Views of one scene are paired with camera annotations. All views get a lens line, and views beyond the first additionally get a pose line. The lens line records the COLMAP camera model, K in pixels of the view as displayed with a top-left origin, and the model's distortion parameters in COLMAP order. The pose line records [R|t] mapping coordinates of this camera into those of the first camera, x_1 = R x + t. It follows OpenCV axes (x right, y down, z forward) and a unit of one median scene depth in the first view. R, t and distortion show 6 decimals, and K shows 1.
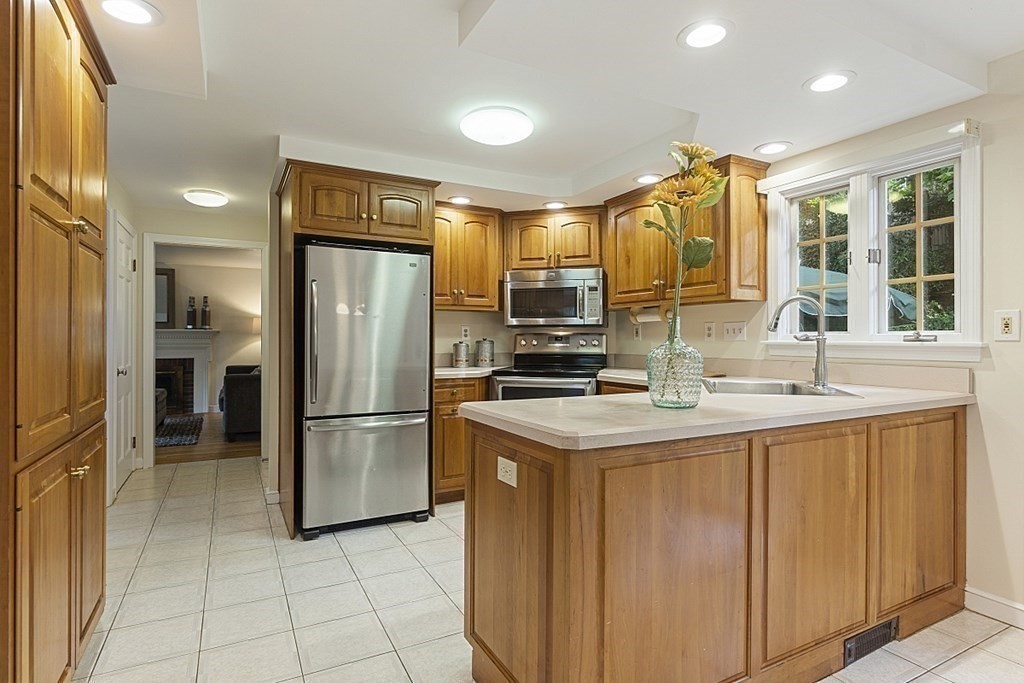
lens RADIAL K [[527.4, 0, 512.0], [0, 527.4, 341.5], [0, 0, 1]] dist [-0.001257, -0.000255]
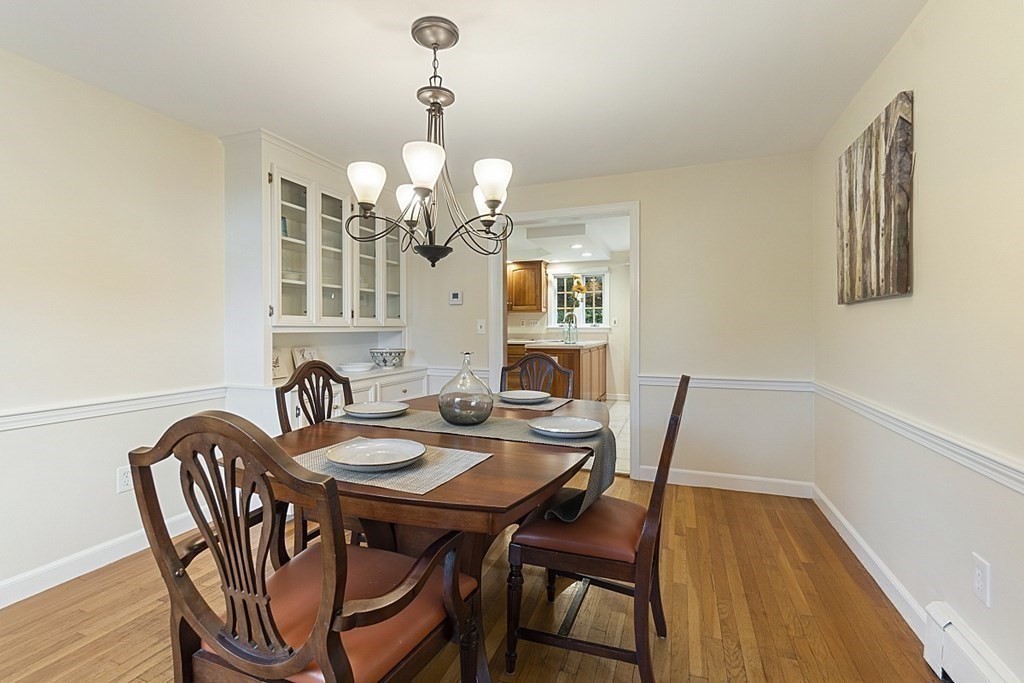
lens RADIAL K [[447.0, 0, 512.4], [0, 447.0, 338.2], [0, 0, 1]] dist [-0.012183, -0.000289]
pose [[0.751275, -0.017222, 0.659764, -1.113799], [0.004530, 0.999770, 0.020940, 0.009156], [-0.659974, -0.012743, 0.751181, -0.597323]]
